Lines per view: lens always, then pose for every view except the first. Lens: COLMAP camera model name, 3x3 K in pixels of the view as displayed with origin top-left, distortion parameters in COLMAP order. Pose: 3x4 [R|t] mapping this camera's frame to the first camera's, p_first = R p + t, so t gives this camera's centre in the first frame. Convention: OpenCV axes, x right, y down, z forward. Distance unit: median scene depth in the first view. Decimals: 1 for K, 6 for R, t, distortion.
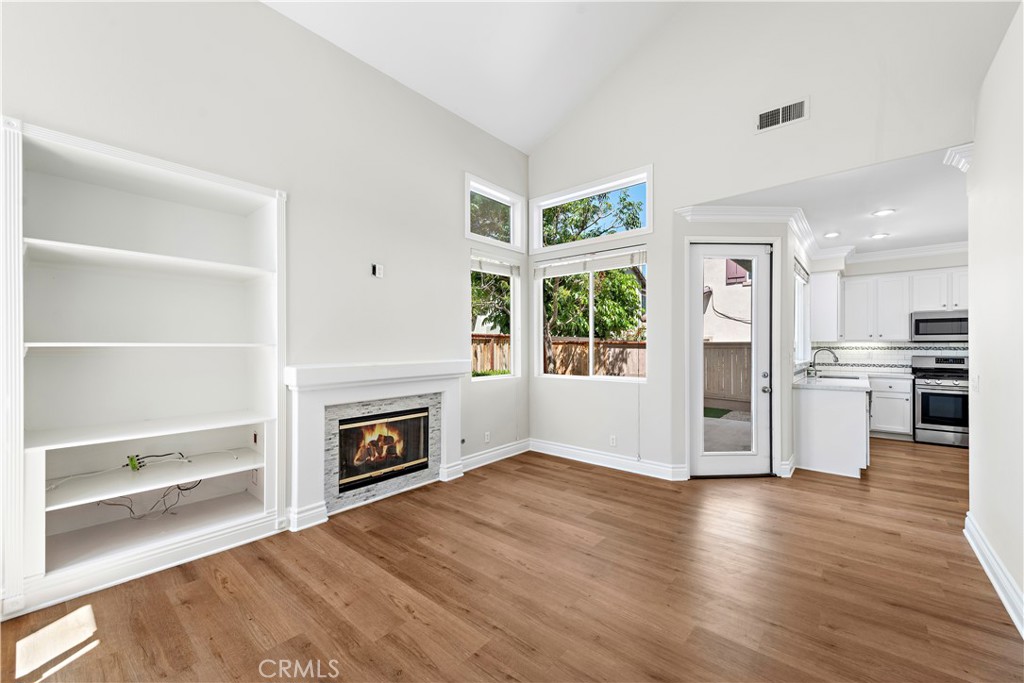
lens RADIAL K [[404.5, 0, 507.1], [0, 404.5, 345.8], [0, 0, 1]] dist [0.012653, -0.001646]
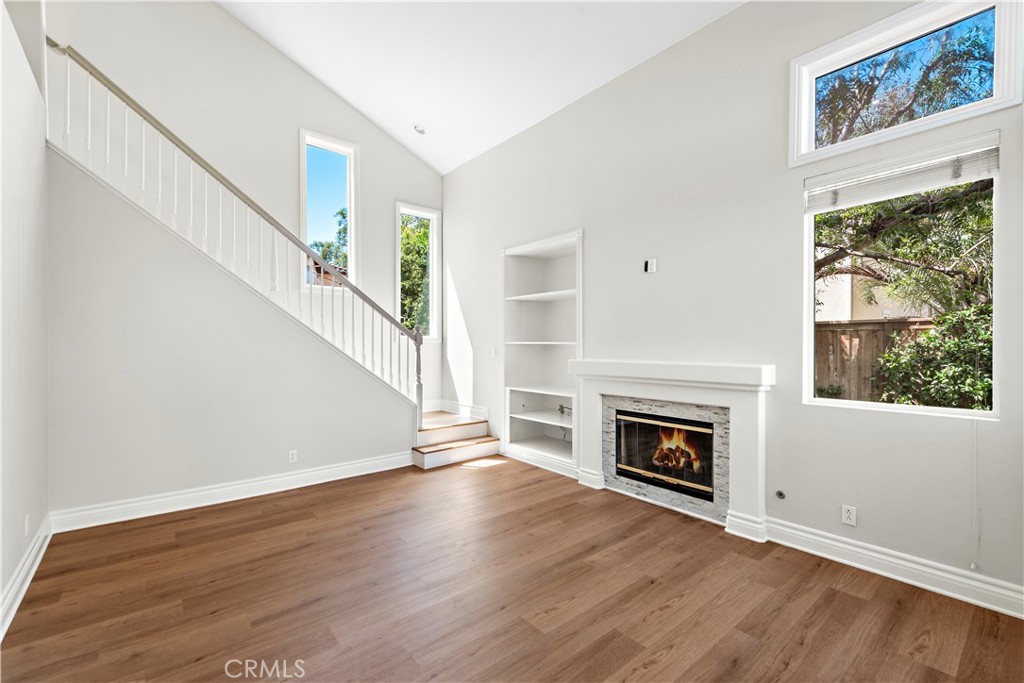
lens RADIAL K [[435.5, 0, 515.2], [0, 435.5, 342.1], [0, 0, 1]] dist [-0.004803, -0.000783]
pose [[-0.164265, 0.003702, -0.986409, 0.758581], [0.005146, 0.999983, 0.002896, -0.008042], [0.986403, -0.004601, -0.164281, 0.852027]]
